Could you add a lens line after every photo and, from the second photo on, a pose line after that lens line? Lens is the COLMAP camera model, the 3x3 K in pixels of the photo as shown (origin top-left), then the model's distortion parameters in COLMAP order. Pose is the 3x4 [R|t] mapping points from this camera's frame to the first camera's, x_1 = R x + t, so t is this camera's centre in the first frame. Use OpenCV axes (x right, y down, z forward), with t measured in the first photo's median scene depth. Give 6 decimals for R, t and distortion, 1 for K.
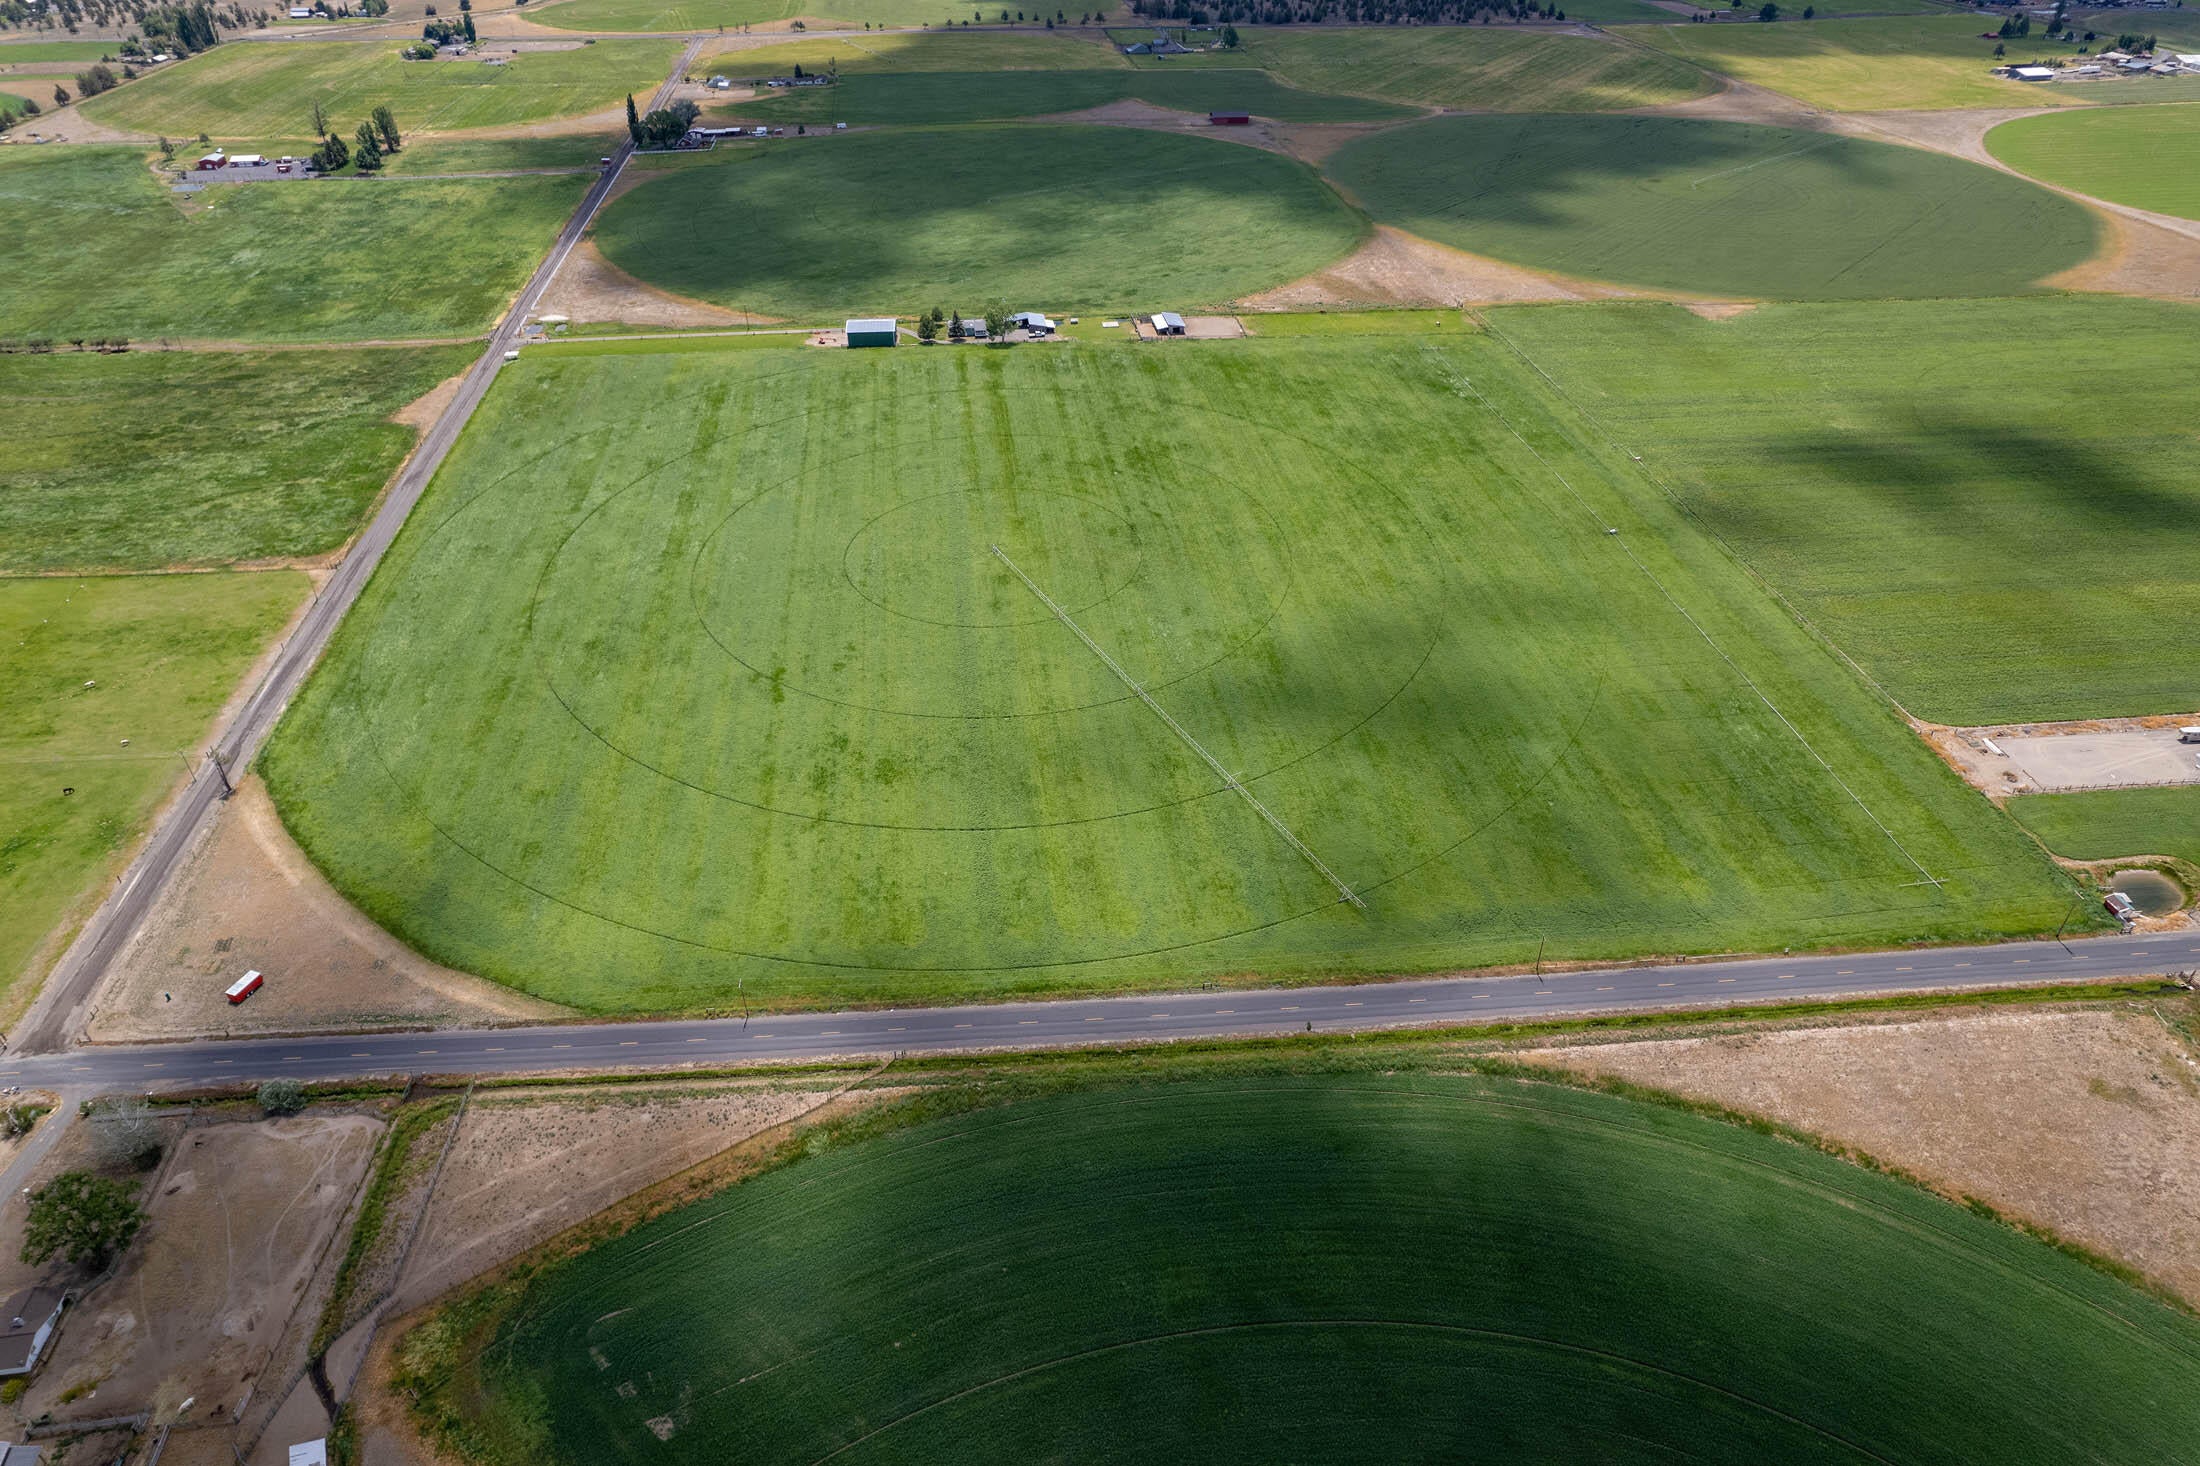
lens RADIAL K [[1409.7, 0, 1098.6], [0, 1409.7, 741.2], [0, 0, 1]] dist [-0.079815, 0.070944]
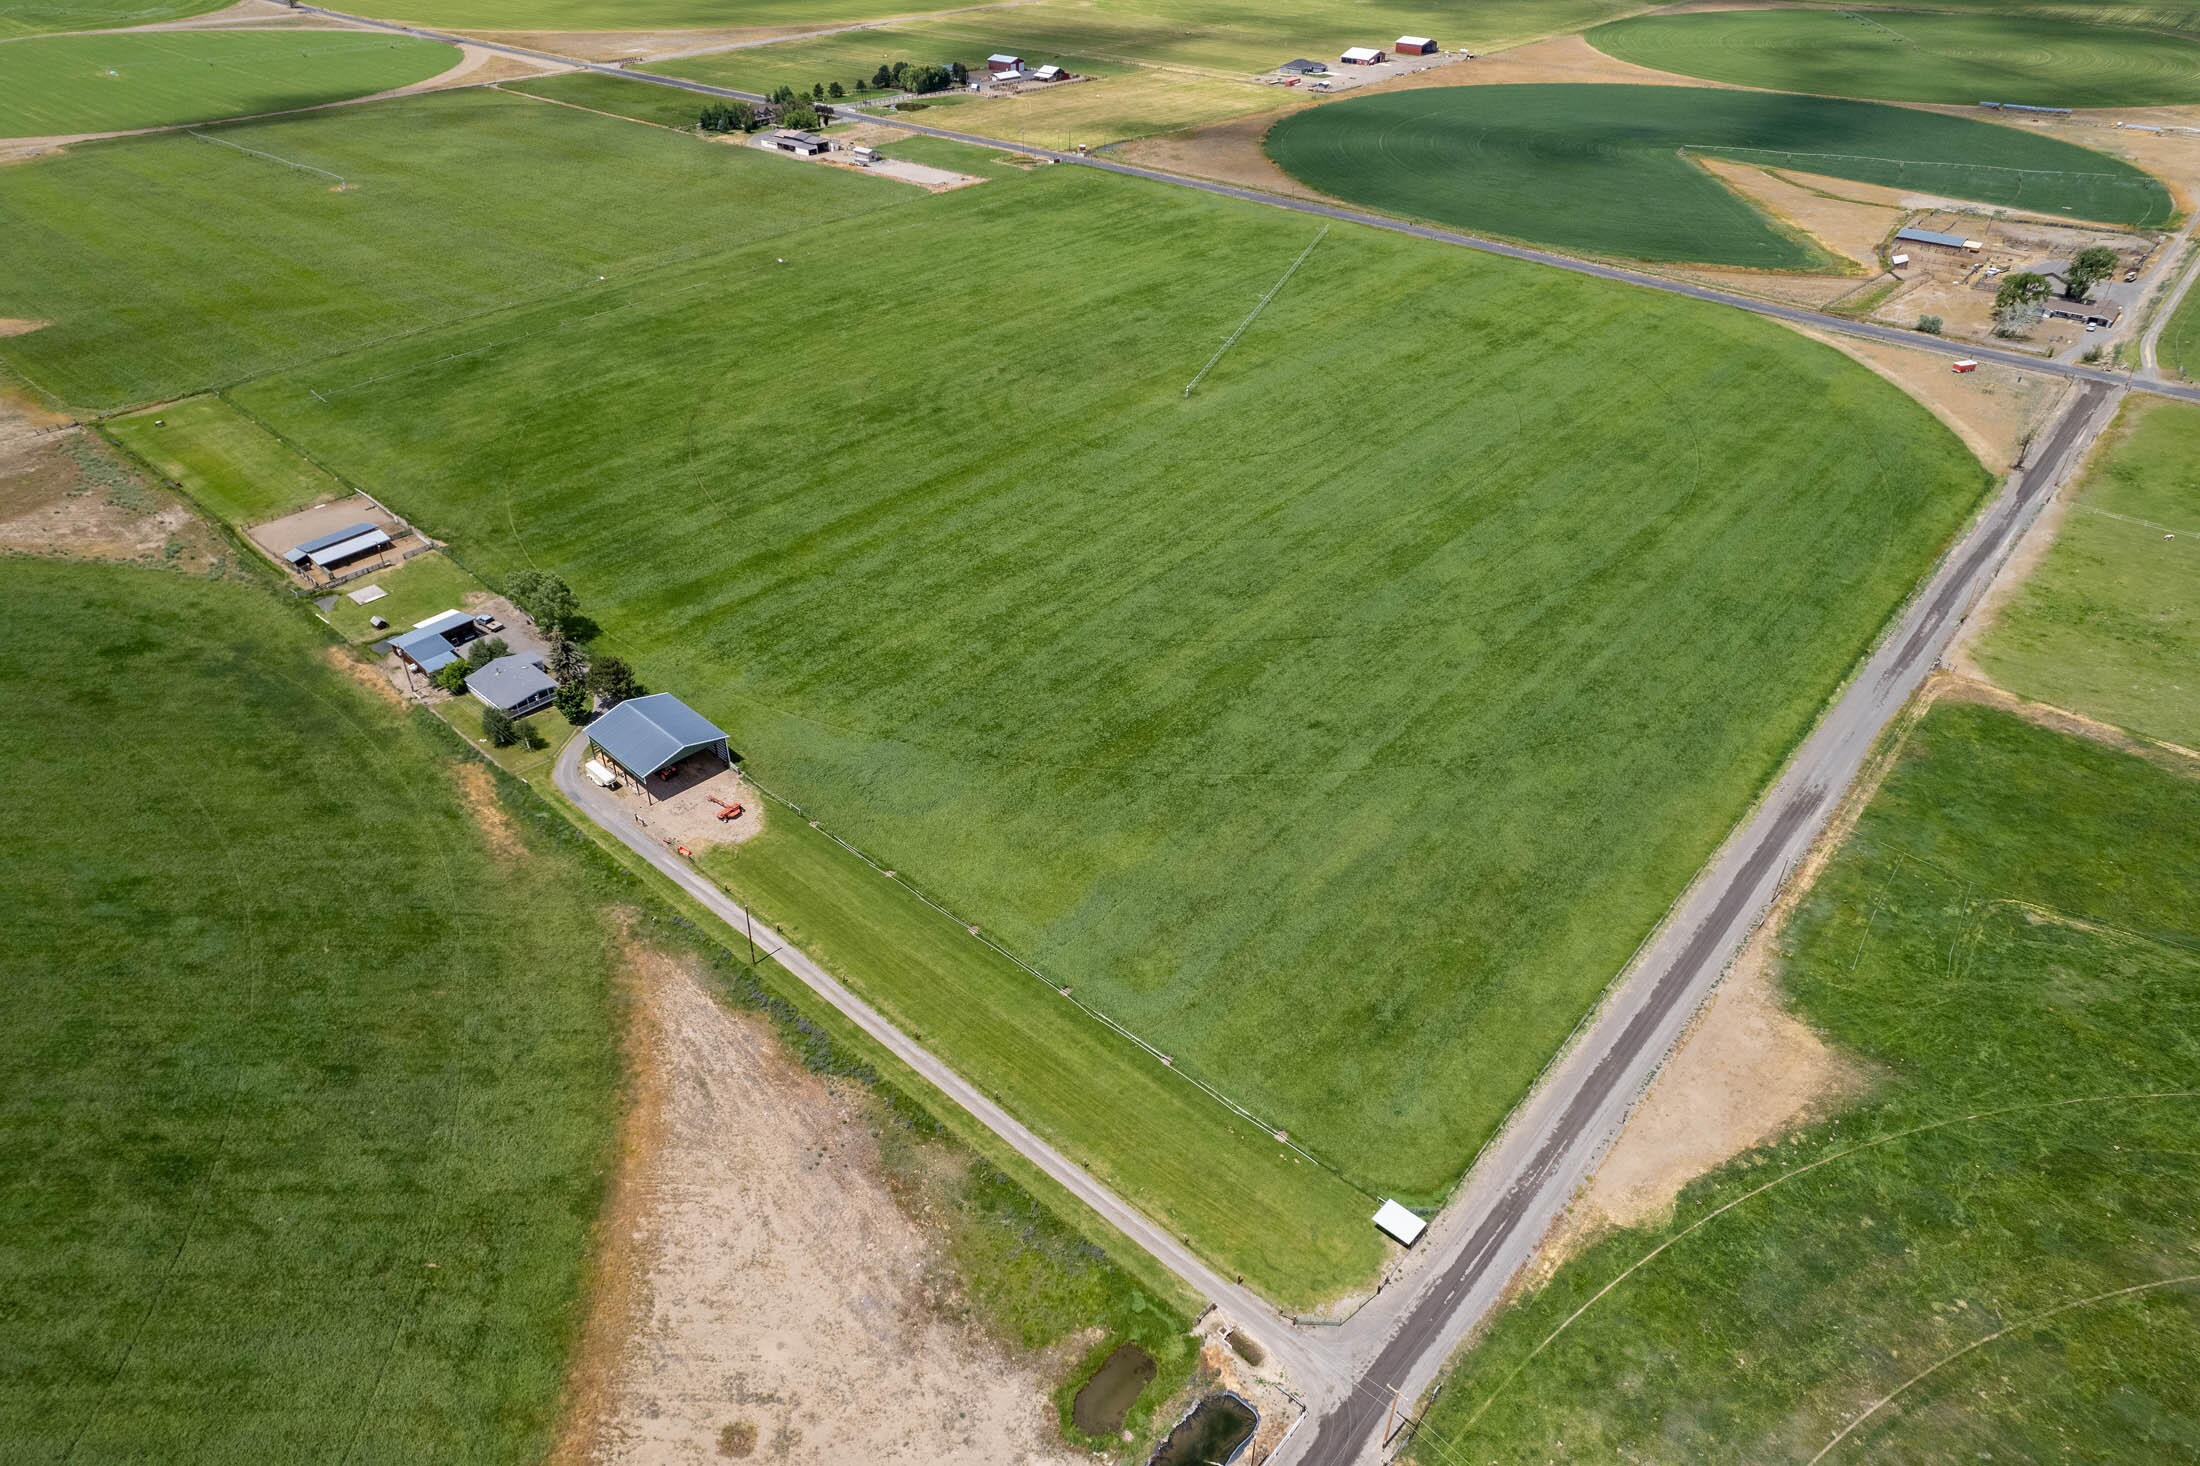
lens RADIAL K [[1409.7, 0, 1098.6], [0, 1409.7, 741.2], [0, 0, 1]] dist [-0.079815, 0.070944]
pose [[-0.670389, -0.415218, 0.614958, -0.776012], [0.430398, 0.457510, 0.778102, -0.860947], [-0.604431, 0.786307, -0.128000, 1.495018]]
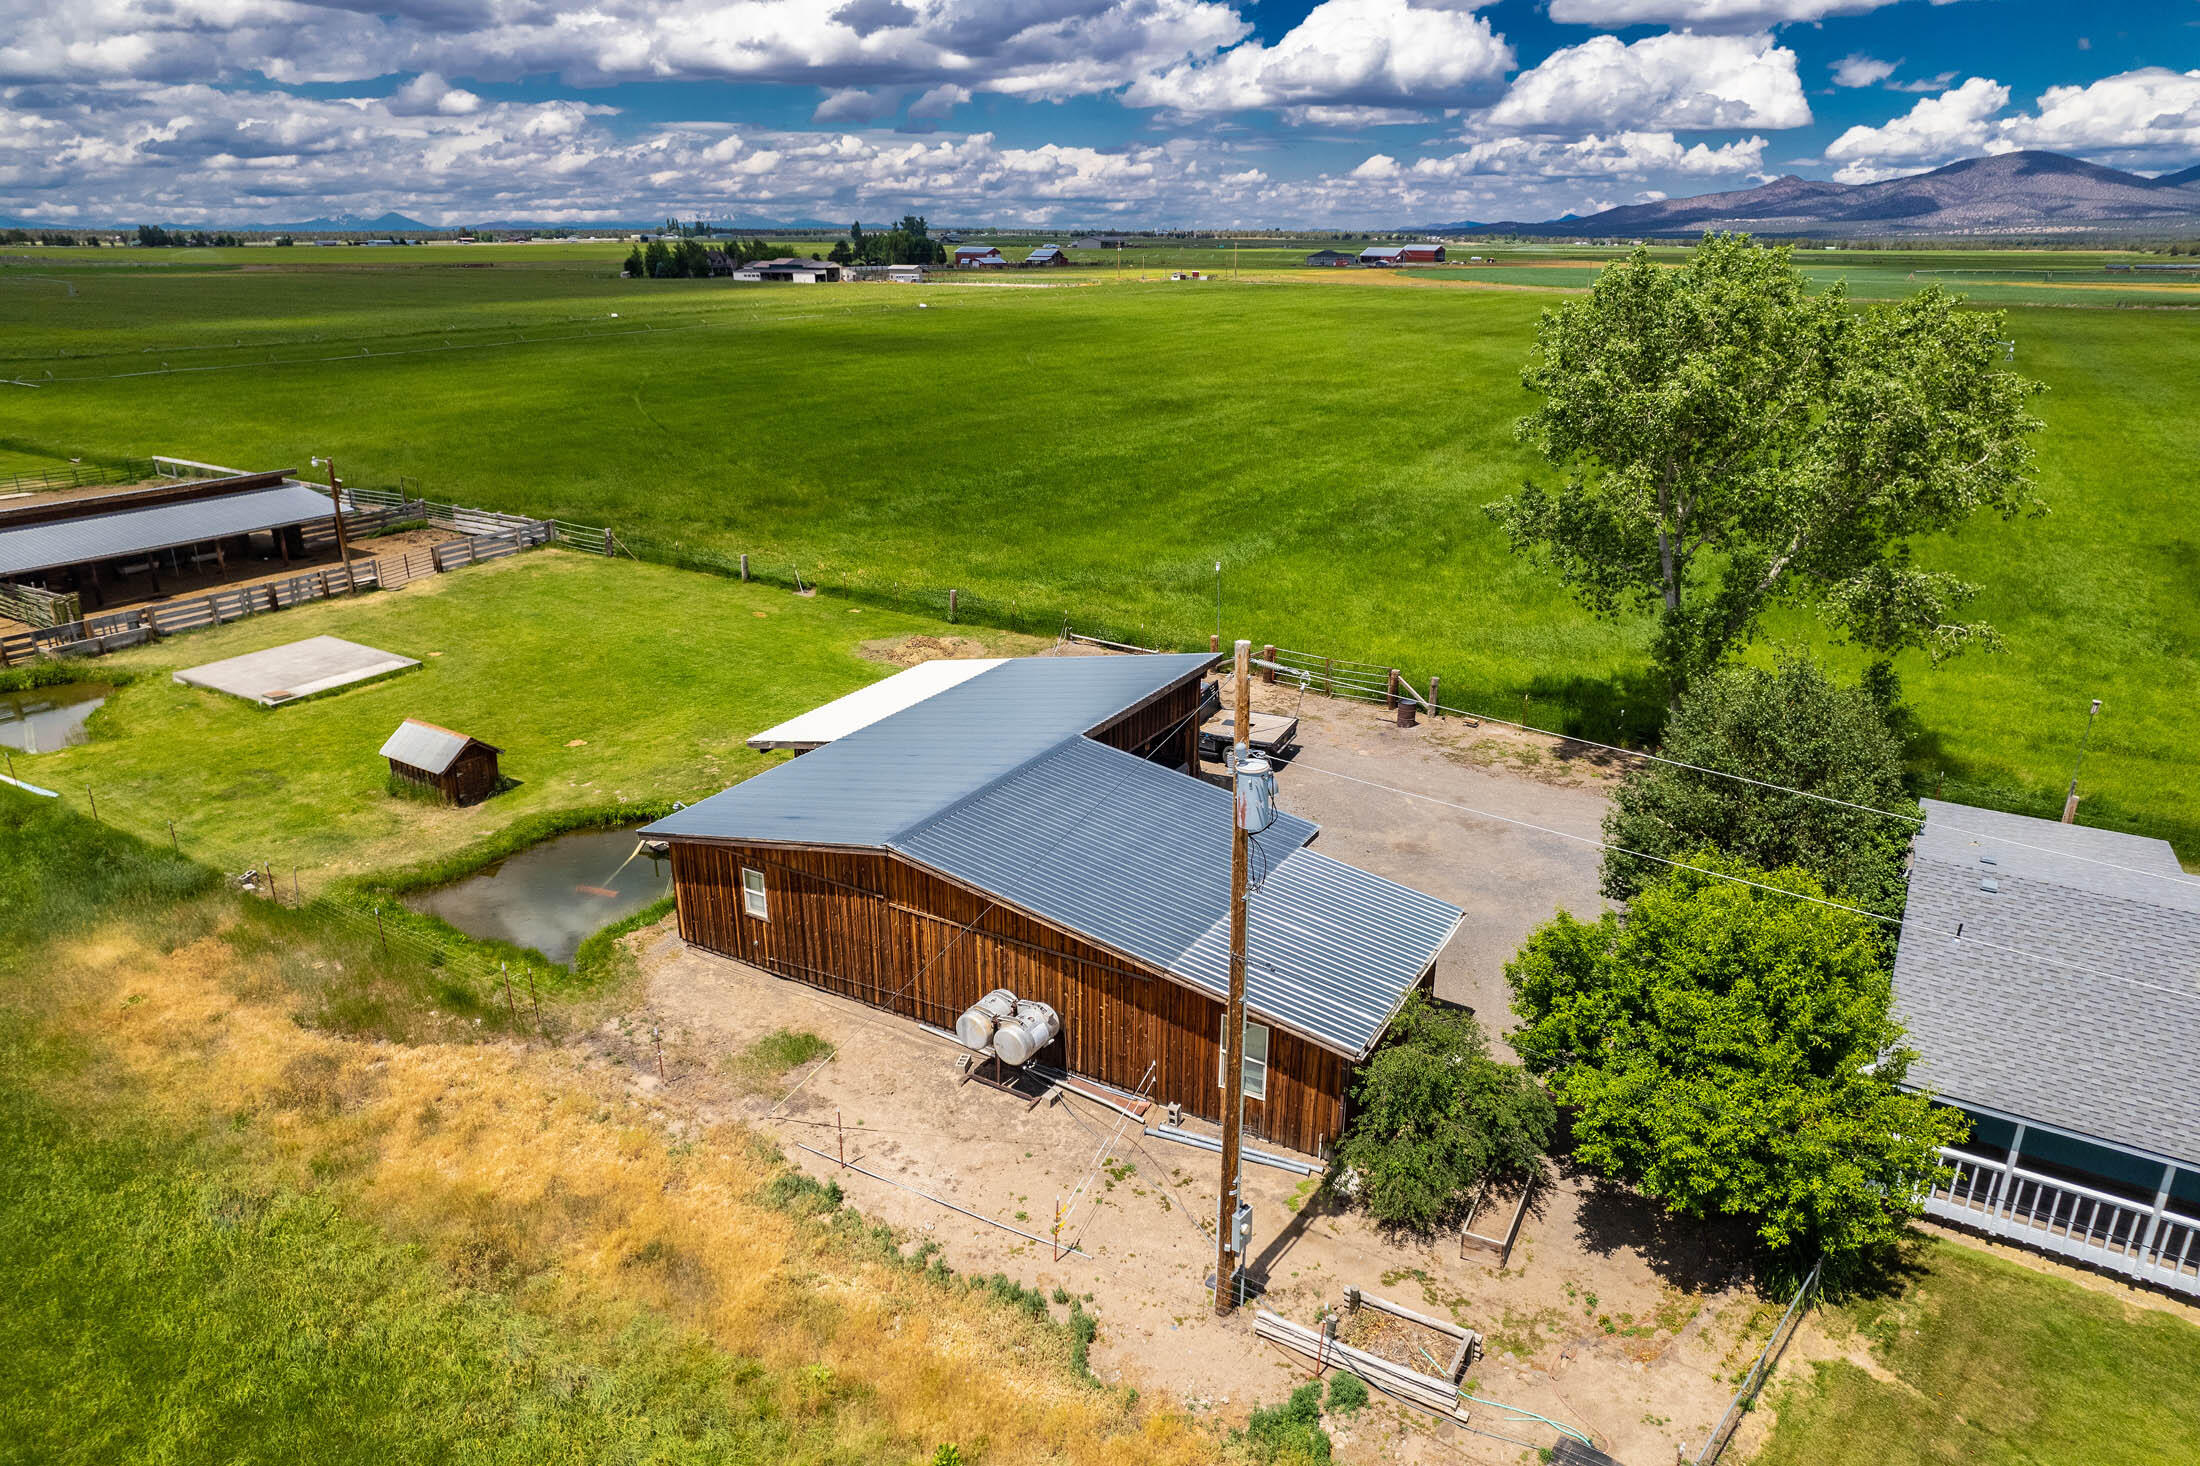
lens RADIAL K [[1409.7, 0, 1098.6], [0, 1409.7, 741.2], [0, 0, 1]] dist [-0.079815, 0.070944]
pose [[-0.797774, -0.208702, 0.565686, -0.132485], [0.344222, 0.612634, 0.711471, -0.536892], [-0.495044, 0.762315, -0.416903, 1.602738]]
